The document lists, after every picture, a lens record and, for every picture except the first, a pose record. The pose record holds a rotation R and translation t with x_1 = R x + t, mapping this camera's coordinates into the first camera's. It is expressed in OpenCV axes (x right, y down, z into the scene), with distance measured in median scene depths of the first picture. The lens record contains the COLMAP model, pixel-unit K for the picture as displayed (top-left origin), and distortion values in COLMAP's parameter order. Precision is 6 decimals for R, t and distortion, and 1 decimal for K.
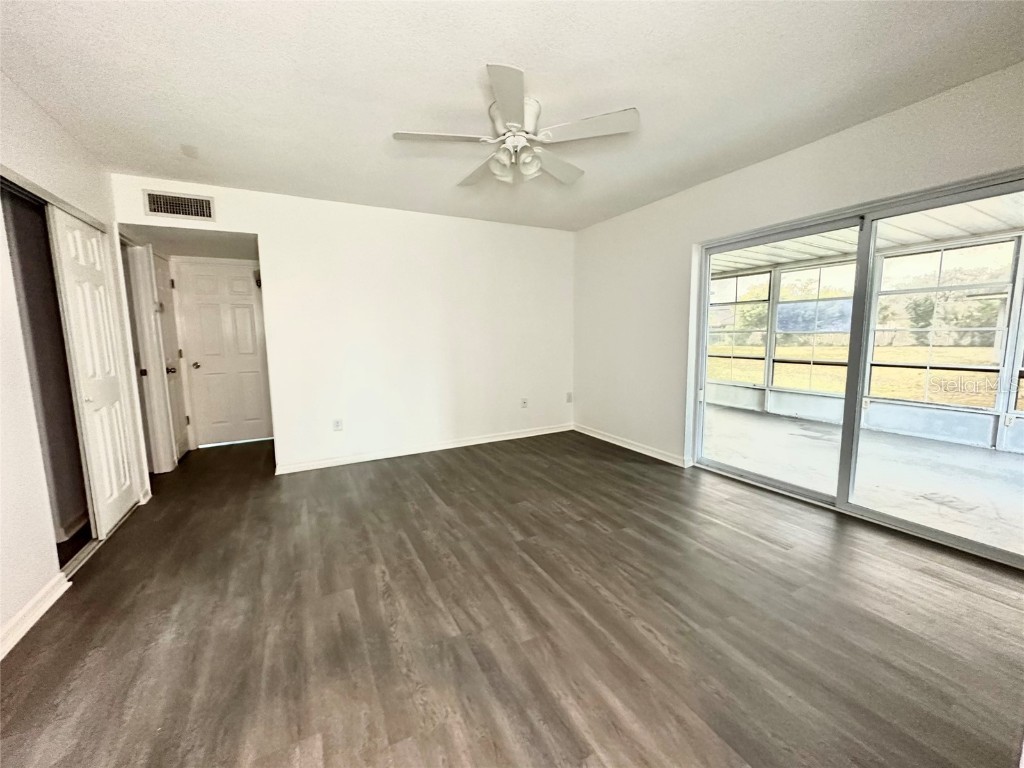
lens RADIAL K [[408.9, 0, 511.1], [0, 408.9, 383.9], [0, 0, 1]] dist [-0.001452, 0.000617]
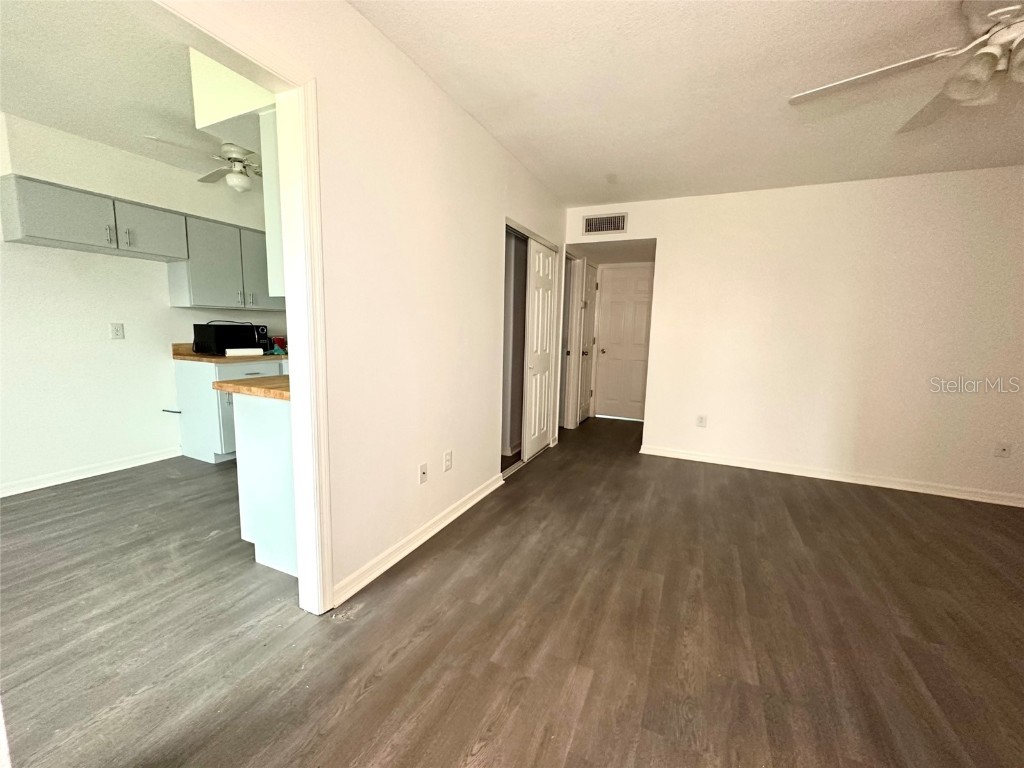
lens RADIAL K [[408.9, 0, 512.2], [0, 408.9, 383.4], [0, 0, 1]] dist [-0.001452, 0.000617]
pose [[0.606342, 0.137315, -0.783259, 0.096198], [-0.131255, 0.988750, 0.071732, -0.001353], [0.784297, 0.059313, 0.617544, 0.027800]]
